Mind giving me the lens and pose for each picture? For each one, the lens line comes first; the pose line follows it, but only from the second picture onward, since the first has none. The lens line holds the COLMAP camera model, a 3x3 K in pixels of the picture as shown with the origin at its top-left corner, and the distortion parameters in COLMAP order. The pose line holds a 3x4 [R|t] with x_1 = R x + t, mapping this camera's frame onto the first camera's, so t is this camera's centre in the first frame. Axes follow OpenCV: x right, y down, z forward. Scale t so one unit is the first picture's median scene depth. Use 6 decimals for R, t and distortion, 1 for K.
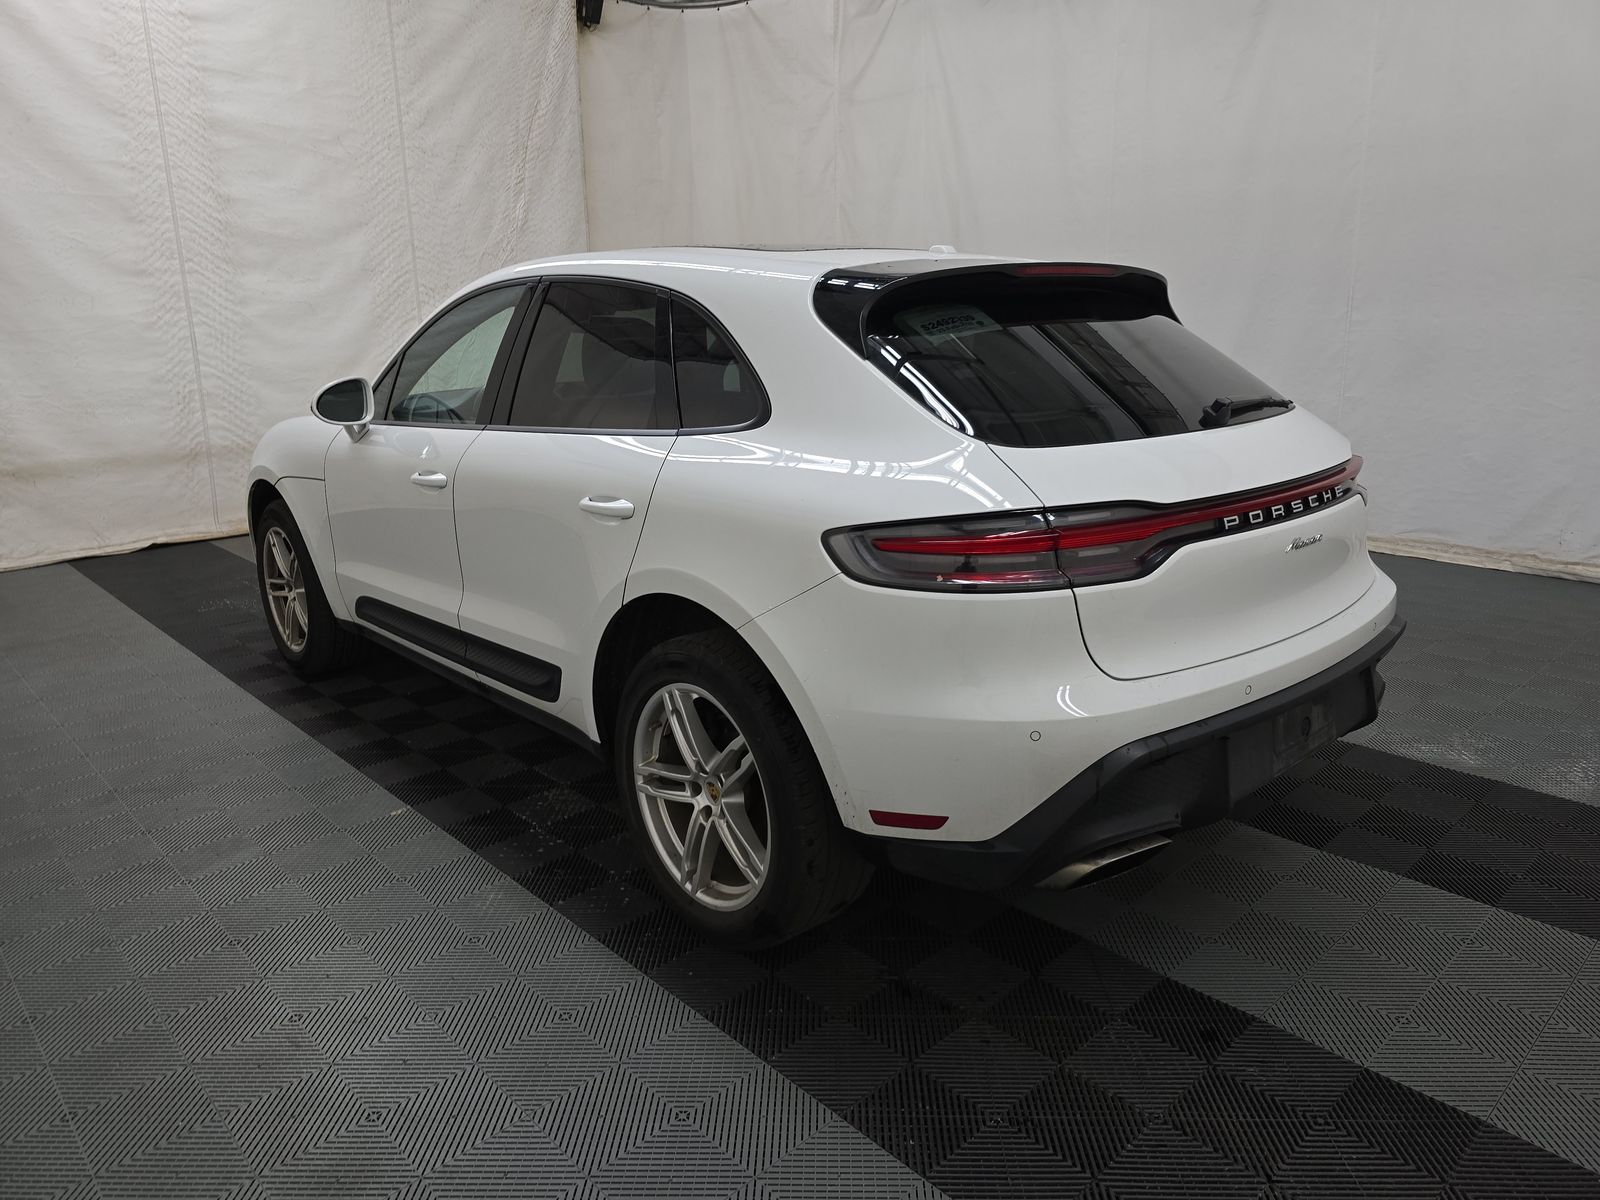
lens RADIAL K [[1069.4, 0, 799.8], [0, 1069.4, 591.6], [0, 0, 1]] dist [0.045567, -0.035533]
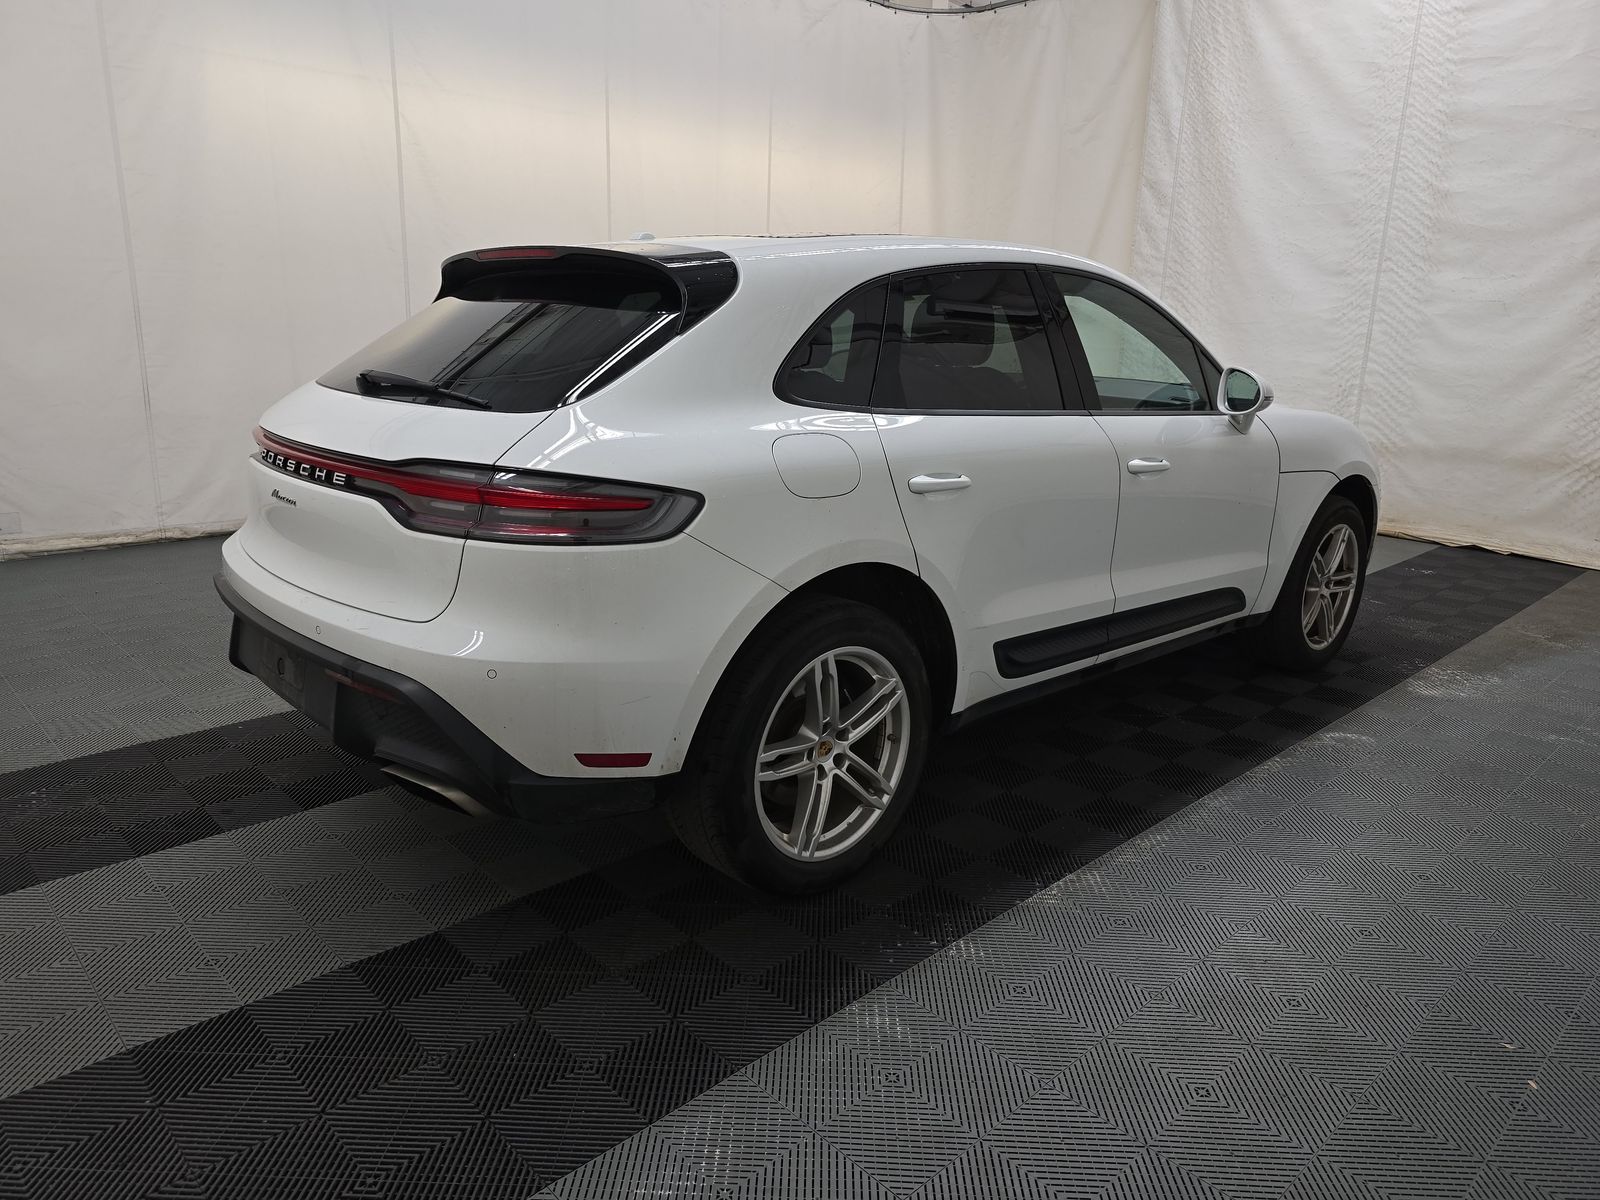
lens RADIAL K [[1069.4, 0, 799.8], [0, 1069.4, 591.6], [0, 0, 1]] dist [0.045567, -0.035533]
pose [[0.009627, 0.268788, -0.963151, 0.491468], [-0.274804, 0.926821, 0.255903, -0.121322], [0.961452, 0.262214, 0.082787, 0.453371]]
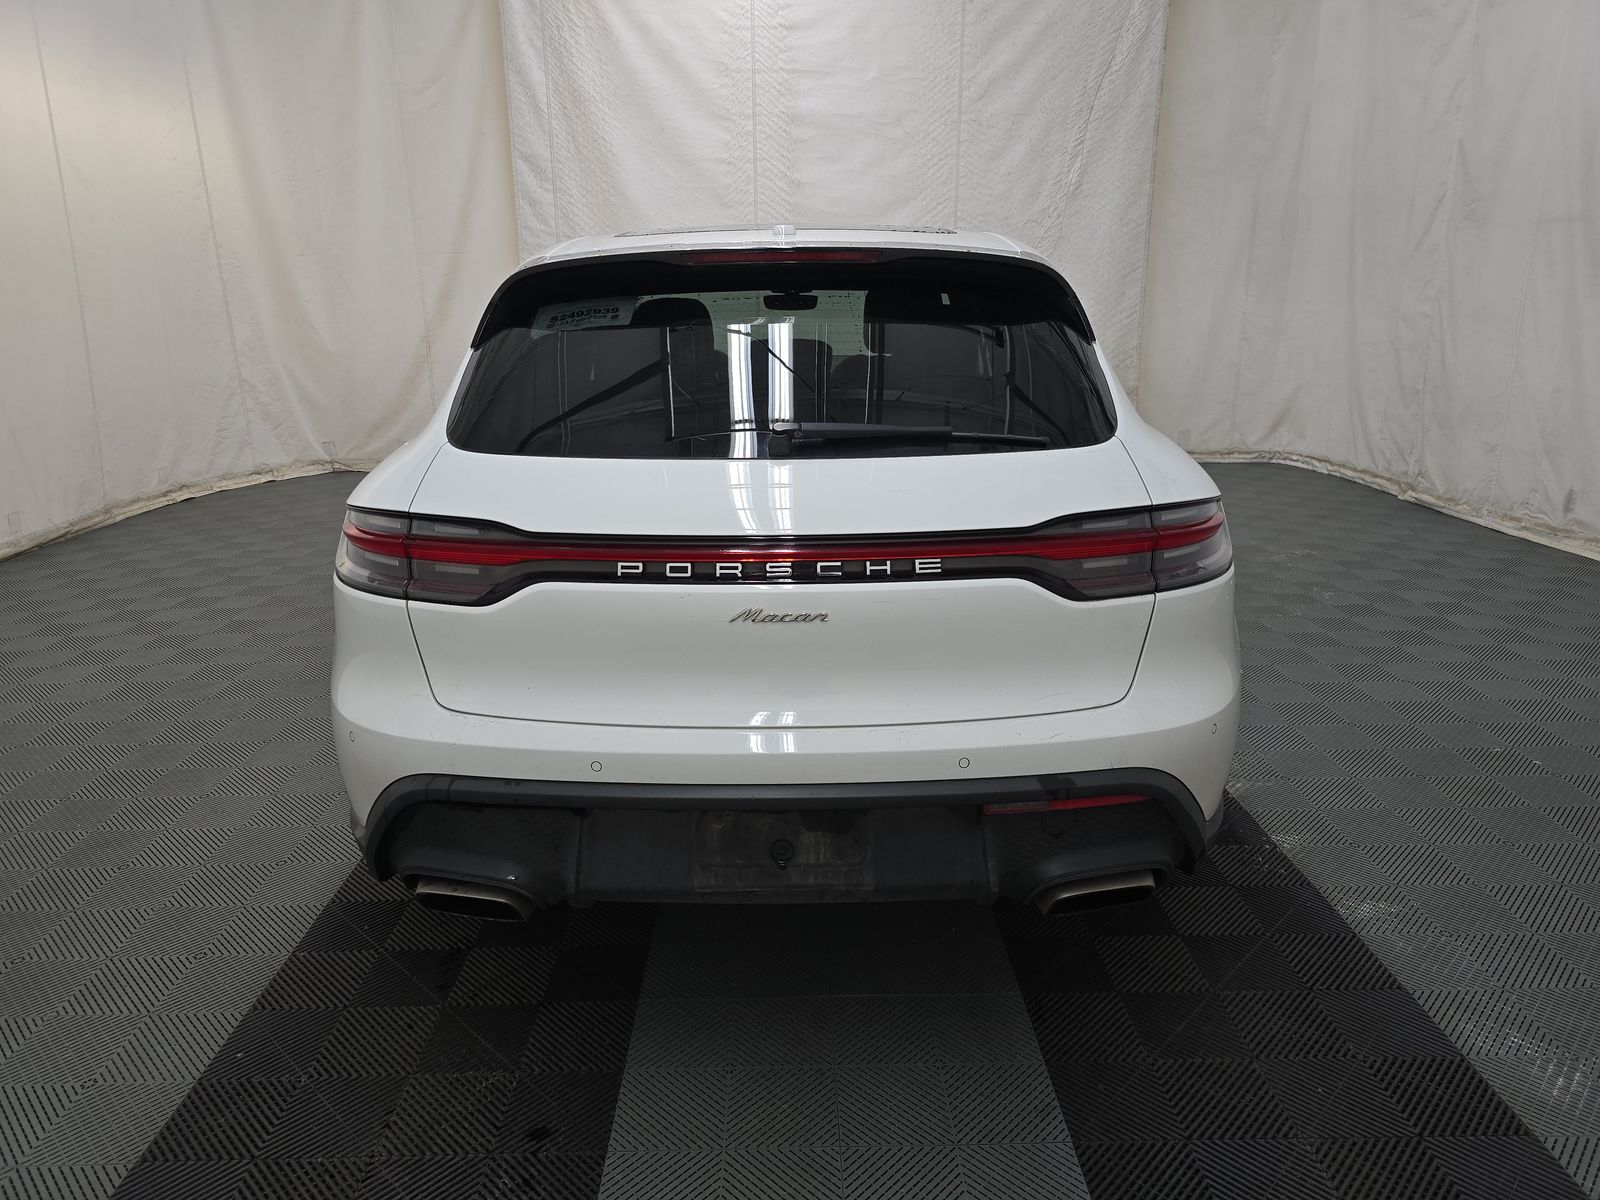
lens RADIAL K [[1069.4, 0, 799.8], [0, 1069.4, 591.6], [0, 0, 1]] dist [0.045567, -0.035533]
pose [[0.742507, 0.193318, -0.641335, 0.300779], [-0.170797, 0.980441, 0.097795, -0.043852], [0.647697, 0.036925, 0.761003, 0.132146]]
